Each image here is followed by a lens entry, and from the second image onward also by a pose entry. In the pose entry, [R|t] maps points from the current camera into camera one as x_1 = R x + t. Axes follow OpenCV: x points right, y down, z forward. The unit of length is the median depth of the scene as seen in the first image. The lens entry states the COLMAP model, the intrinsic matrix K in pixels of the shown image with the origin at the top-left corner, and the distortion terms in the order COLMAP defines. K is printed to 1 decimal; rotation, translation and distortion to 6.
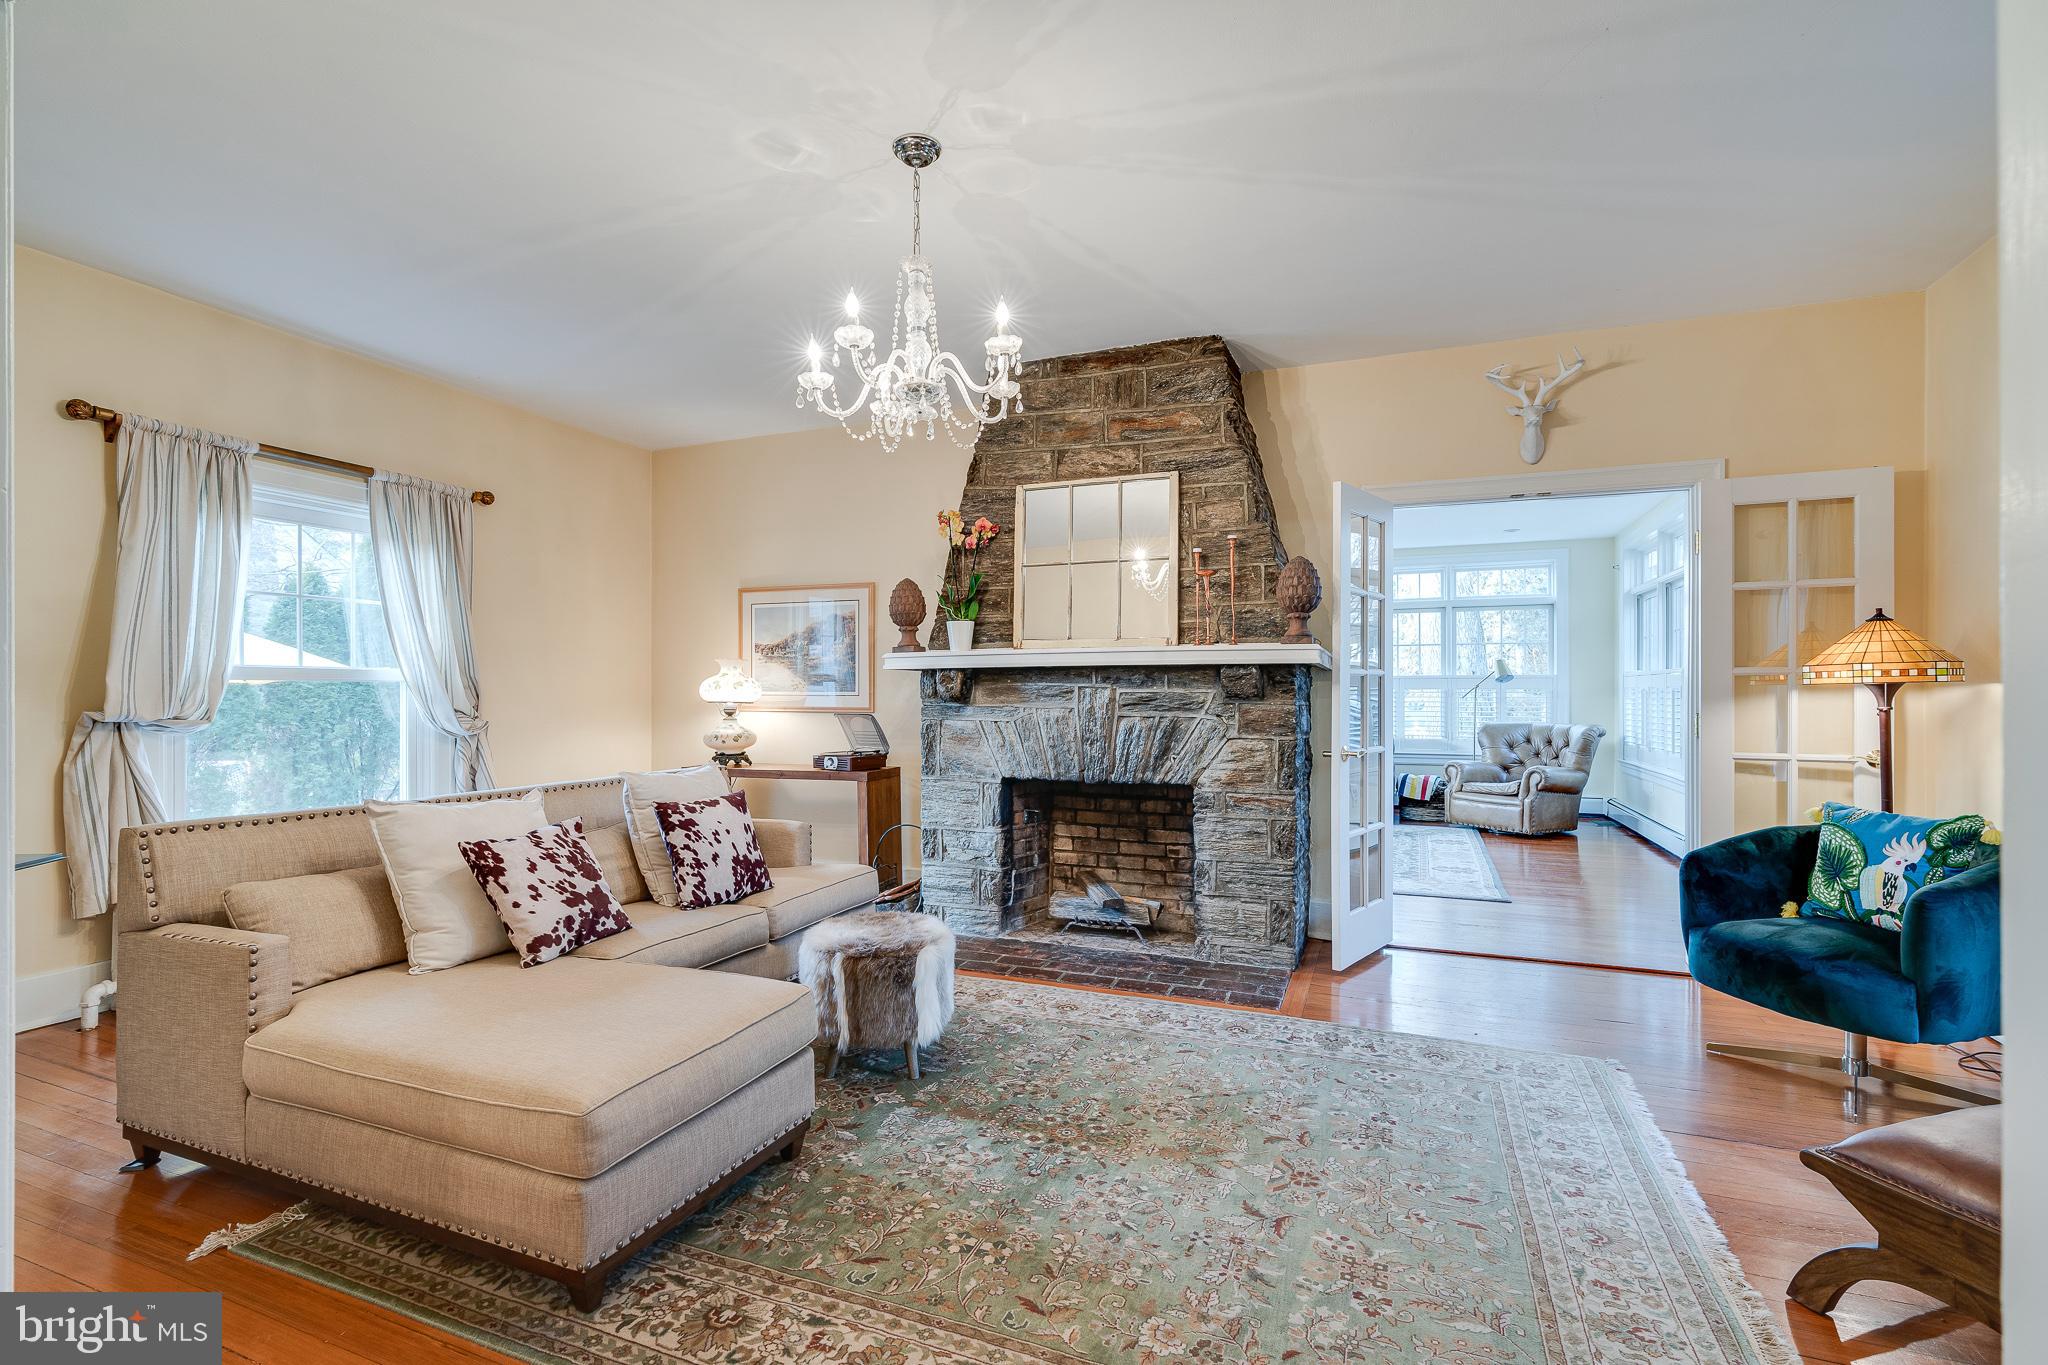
lens RADIAL K [[927.6, 0, 1029.5], [0, 927.6, 689.5], [0, 0, 1]] dist [-0.012677, 0.003725]
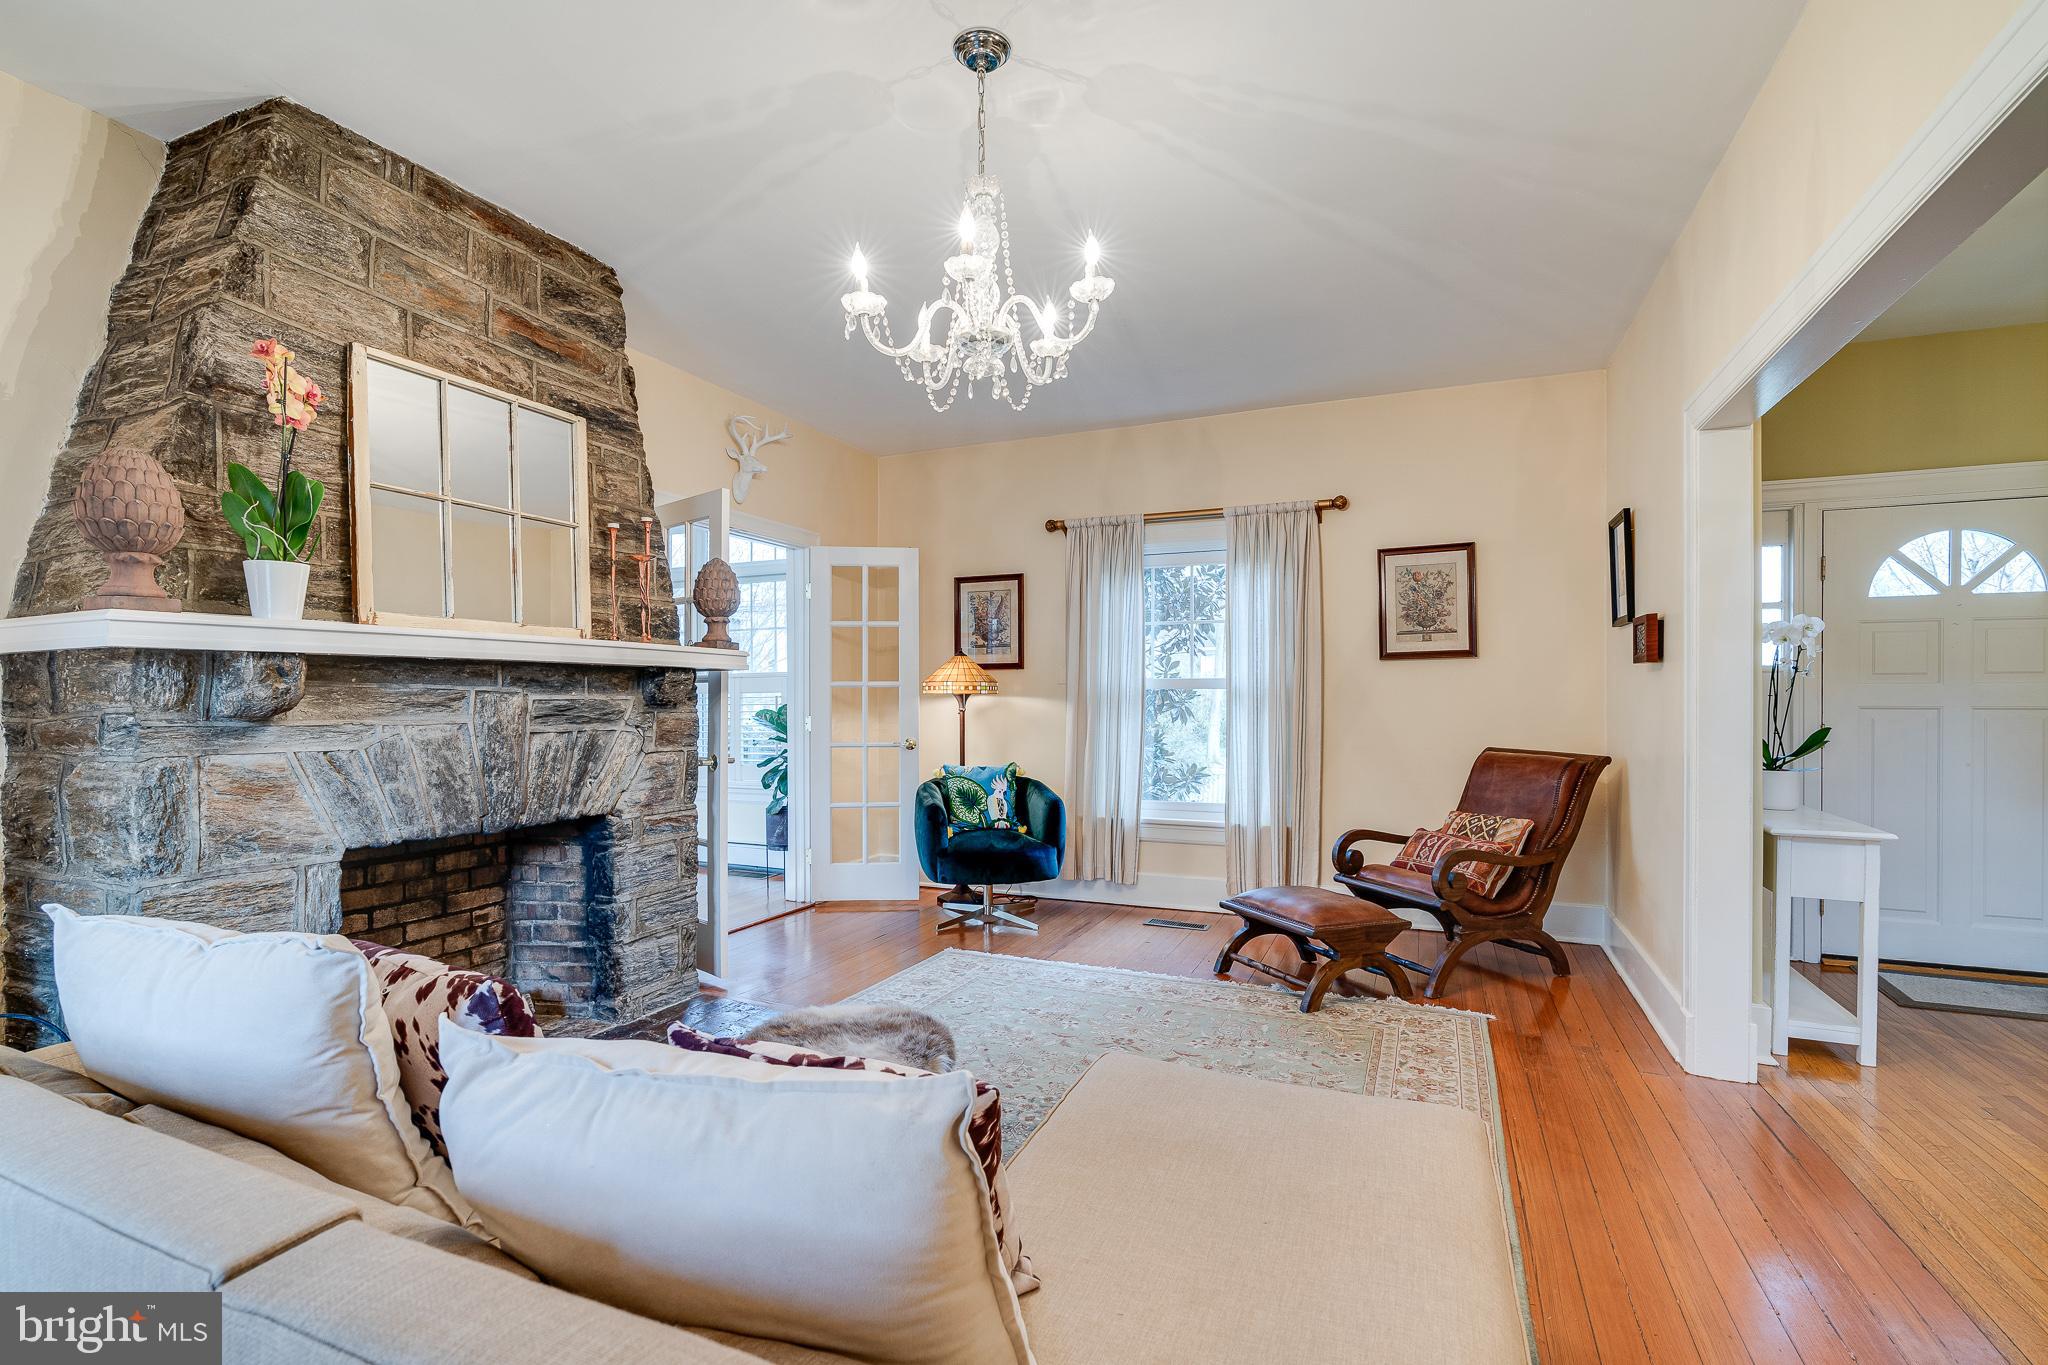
lens RADIAL K [[927.6, 0, 1030.8], [0, 927.6, 697.7], [0, 0, 1]] dist [-0.012677, 0.003725]
pose [[0.029575, 0.001854, 0.999561, -0.611784], [-0.001834, 0.999997, -0.001801, 0.002386], [-0.999561, -0.001780, 0.029578, 0.596308]]
